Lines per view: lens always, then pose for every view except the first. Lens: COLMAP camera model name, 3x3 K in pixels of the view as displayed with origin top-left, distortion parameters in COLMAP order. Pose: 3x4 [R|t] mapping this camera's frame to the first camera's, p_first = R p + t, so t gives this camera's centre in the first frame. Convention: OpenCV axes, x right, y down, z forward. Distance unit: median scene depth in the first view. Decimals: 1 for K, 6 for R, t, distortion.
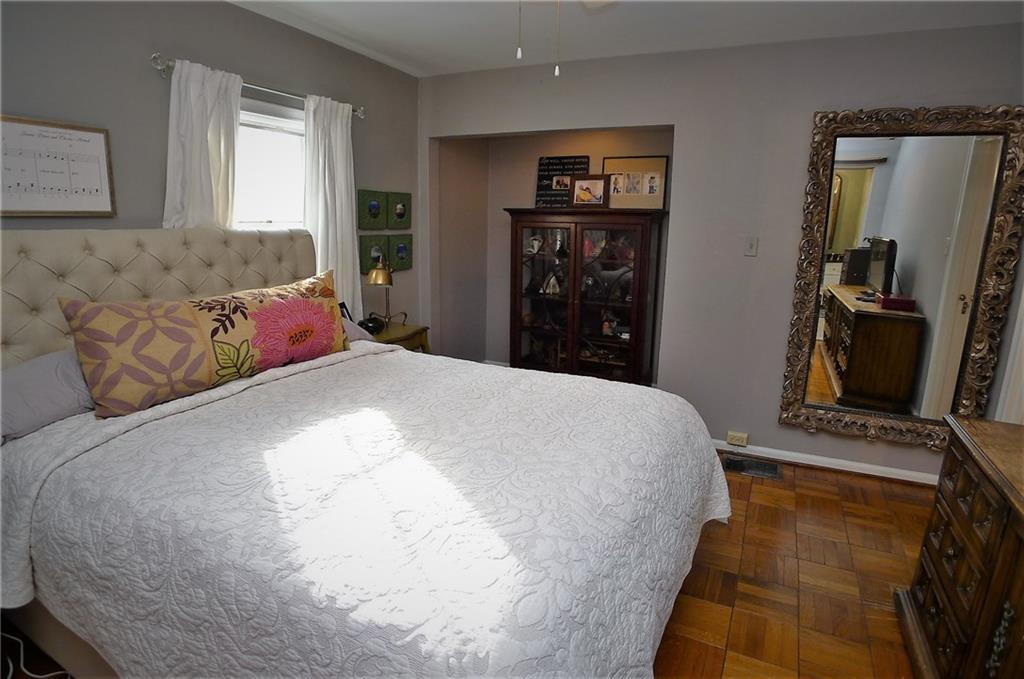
lens RADIAL K [[543.7, 0, 509.1], [0, 543.7, 342.0], [0, 0, 1]] dist [-0.102292, 0.029850]
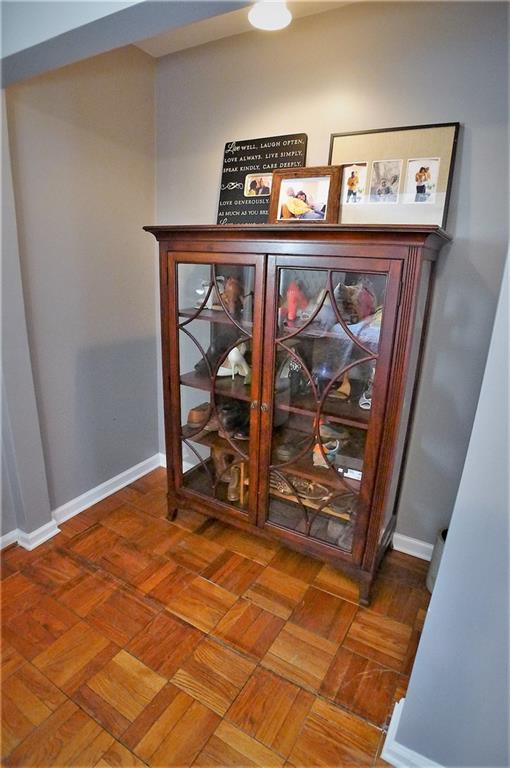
lens RADIAL K [[407.8, 0, 249.0], [0, 407.8, 384.3], [0, 0, 1]] dist [-0.102292, 0.029850]
pose [[0.996723, 0.041509, -0.069431, 0.133423], [-0.035667, 0.995880, 0.083366, -0.125400], [0.072606, -0.080617, 0.994097, 0.592664]]
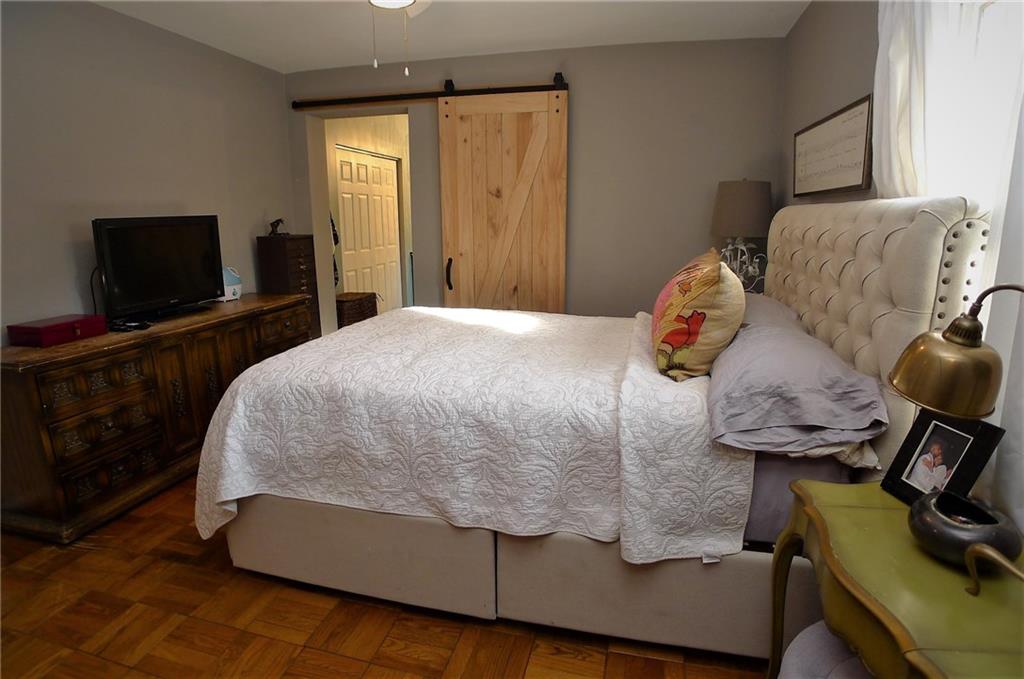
lens RADIAL K [[543.7, 0, 509.1], [0, 543.7, 342.0], [0, 0, 1]] dist [-0.102292, 0.029850]
pose [[-0.977783, 0.034954, -0.206685, 0.024351], [-0.056240, 0.906104, 0.419300, -0.173185], [0.201934, 0.421609, -0.884007, 0.893789]]
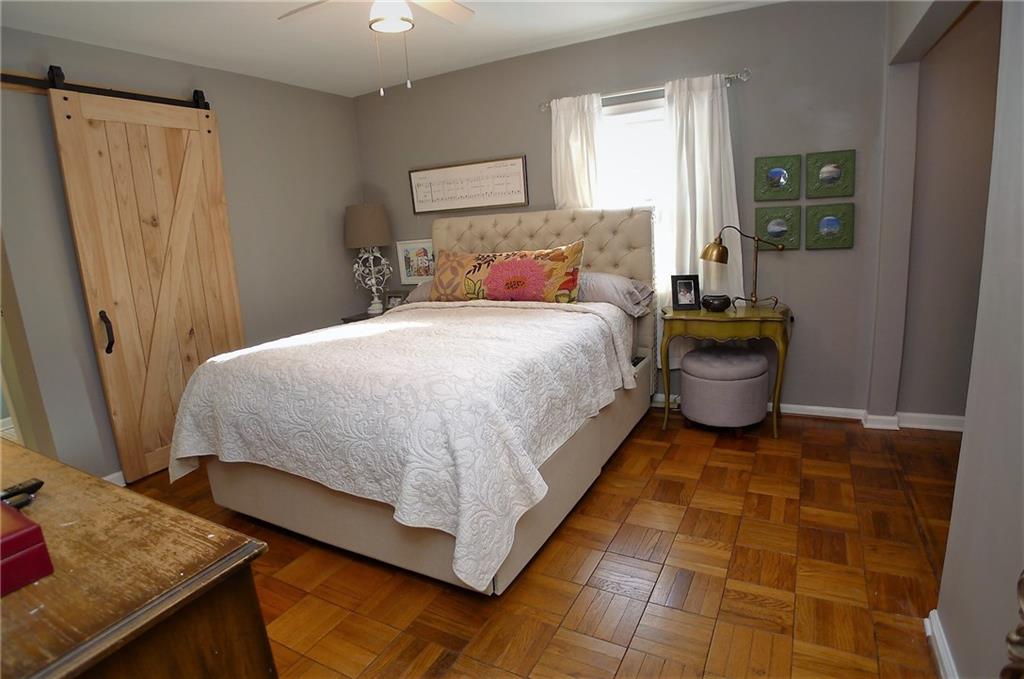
lens RADIAL K [[543.7, 0, 509.1], [0, 543.7, 342.0], [0, 0, 1]] dist [-0.102292, 0.029850]
pose [[-0.035008, 0.199807, -0.979210, 0.546707], [-0.149492, 0.967740, 0.202811, -0.078430], [0.988143, 0.153484, -0.004009, 0.505377]]
